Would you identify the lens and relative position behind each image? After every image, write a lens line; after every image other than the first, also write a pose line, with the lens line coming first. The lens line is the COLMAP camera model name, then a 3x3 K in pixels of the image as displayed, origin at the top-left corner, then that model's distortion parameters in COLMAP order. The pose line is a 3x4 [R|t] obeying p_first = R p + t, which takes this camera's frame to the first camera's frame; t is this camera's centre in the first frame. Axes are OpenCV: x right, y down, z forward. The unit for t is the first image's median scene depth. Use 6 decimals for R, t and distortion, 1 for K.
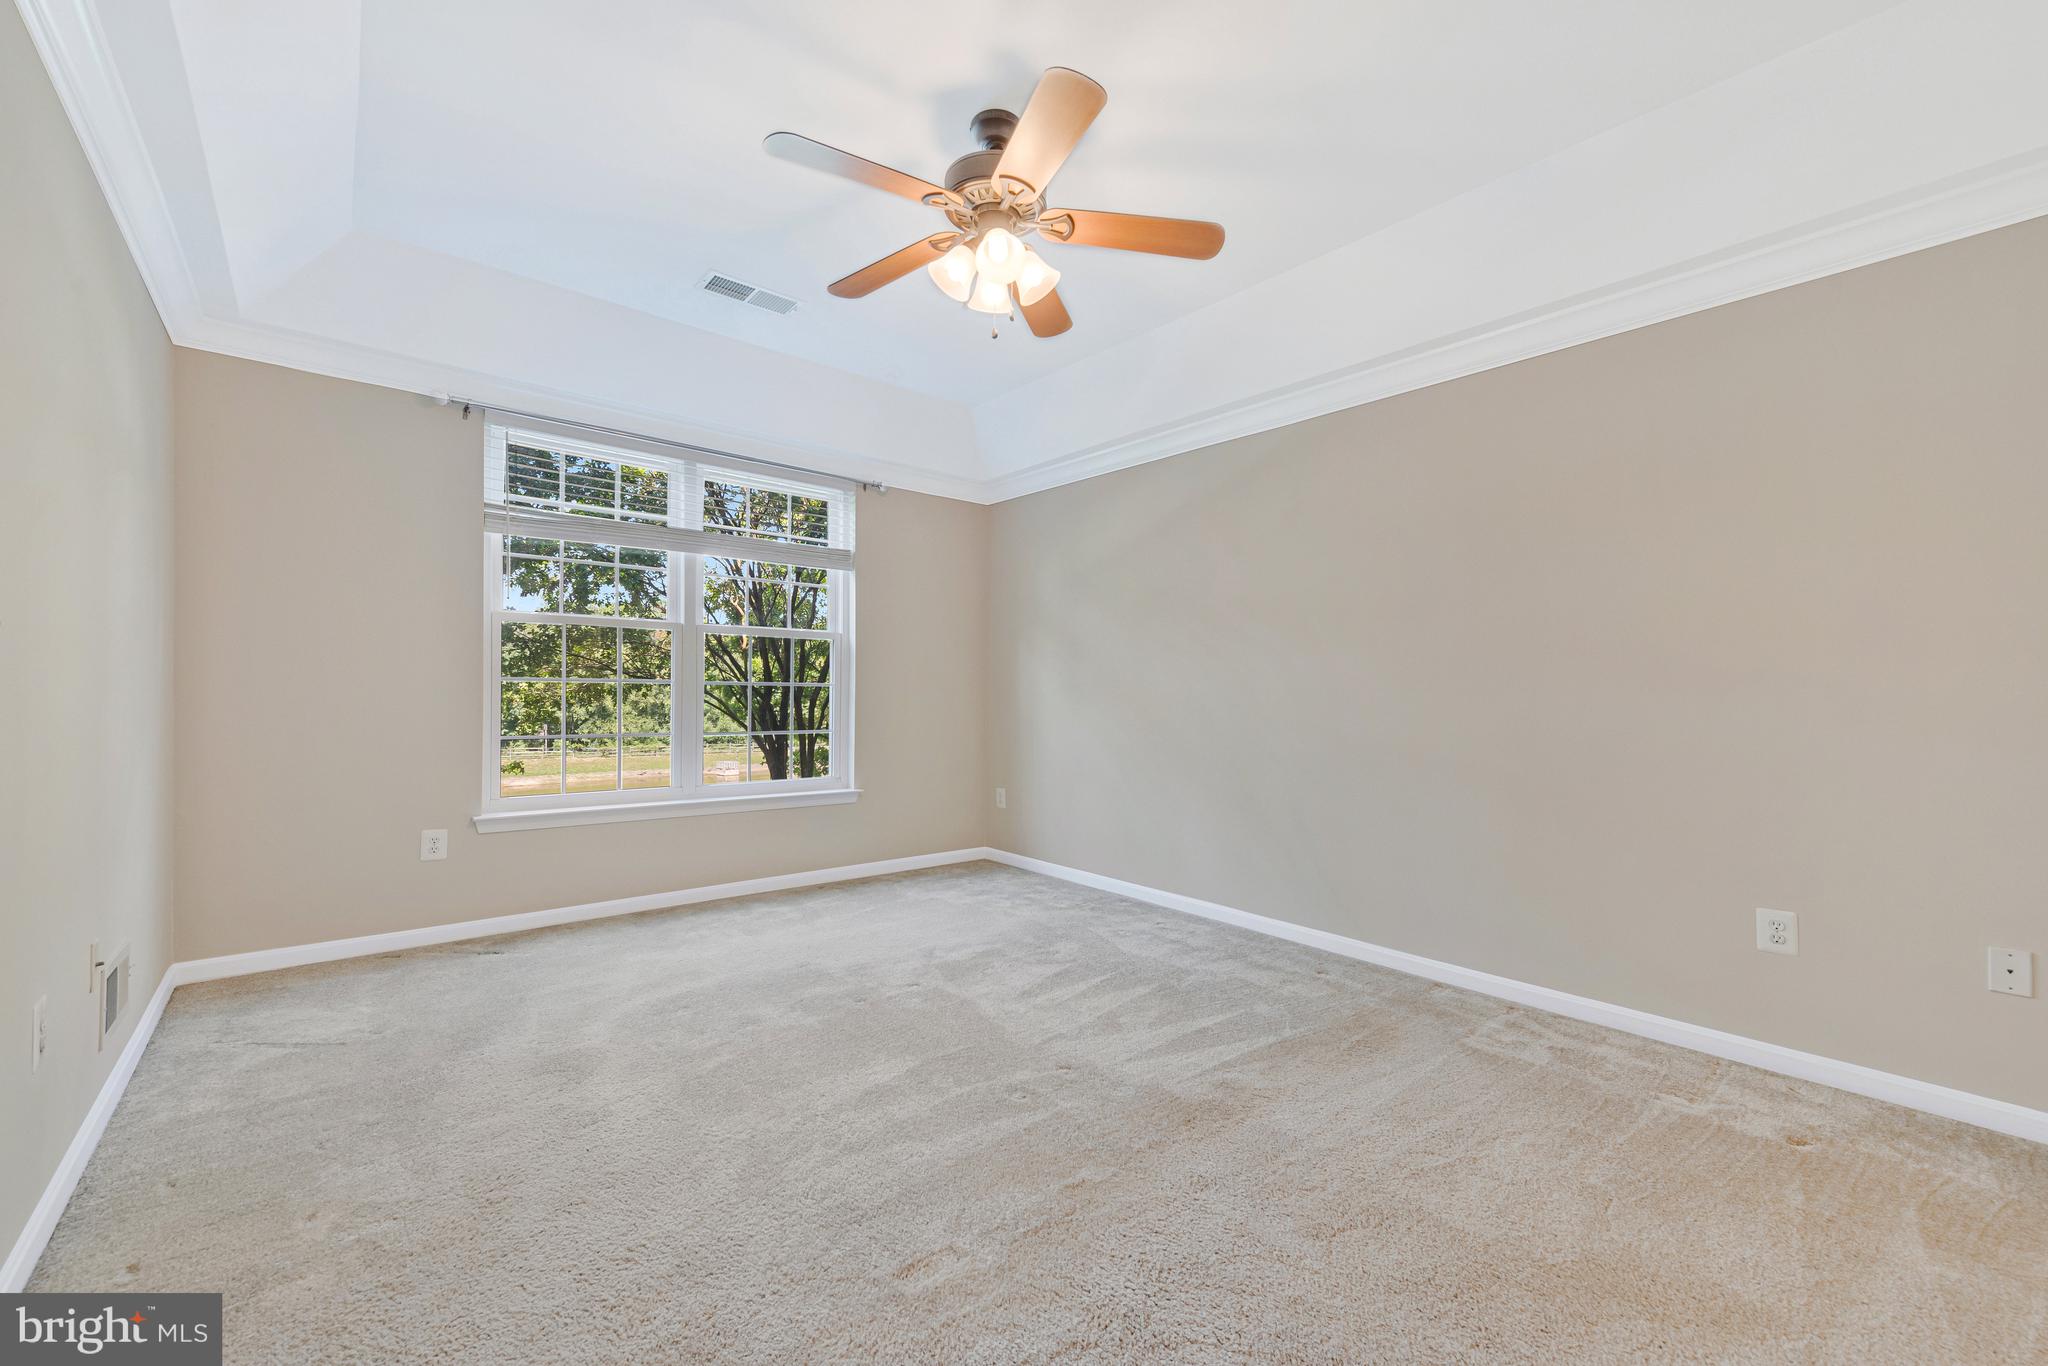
lens RADIAL K [[828.3, 0, 1004.6], [0, 828.3, 672.9], [0, 0, 1]] dist [0.012493, -0.003025]
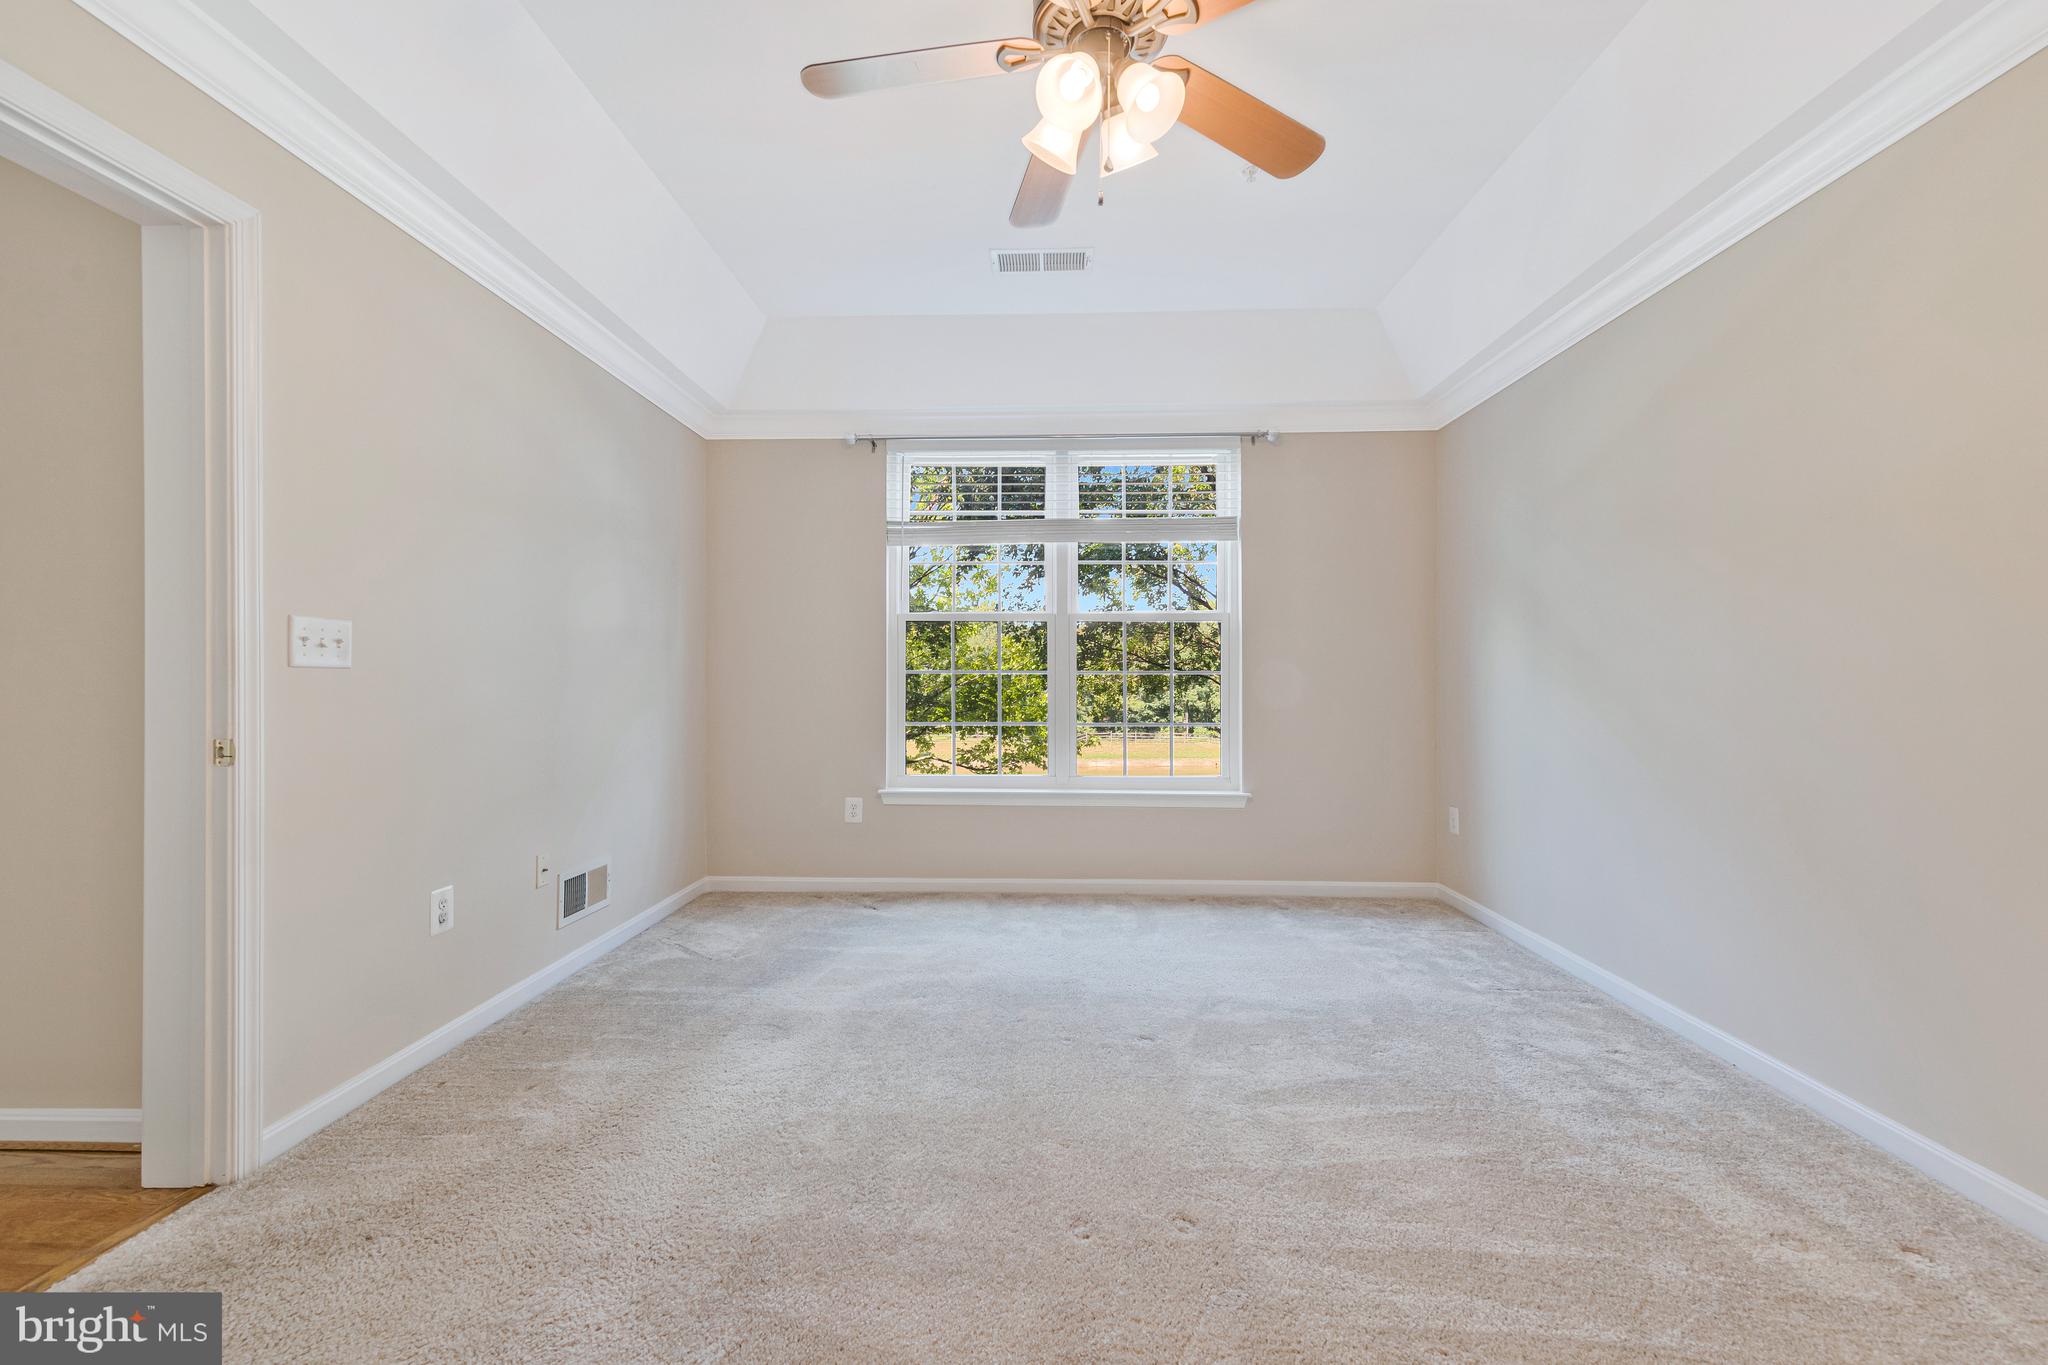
lens RADIAL K [[828.3, 0, 1033.2], [0, 828.3, 671.4], [0, 0, 1]] dist [0.012493, -0.003025]
pose [[0.743475, -0.017677, -0.668530, 0.297032], [0.024340, 0.999704, 0.000635, 0.010216], [0.668321, -0.016744, 0.743684, 0.269758]]
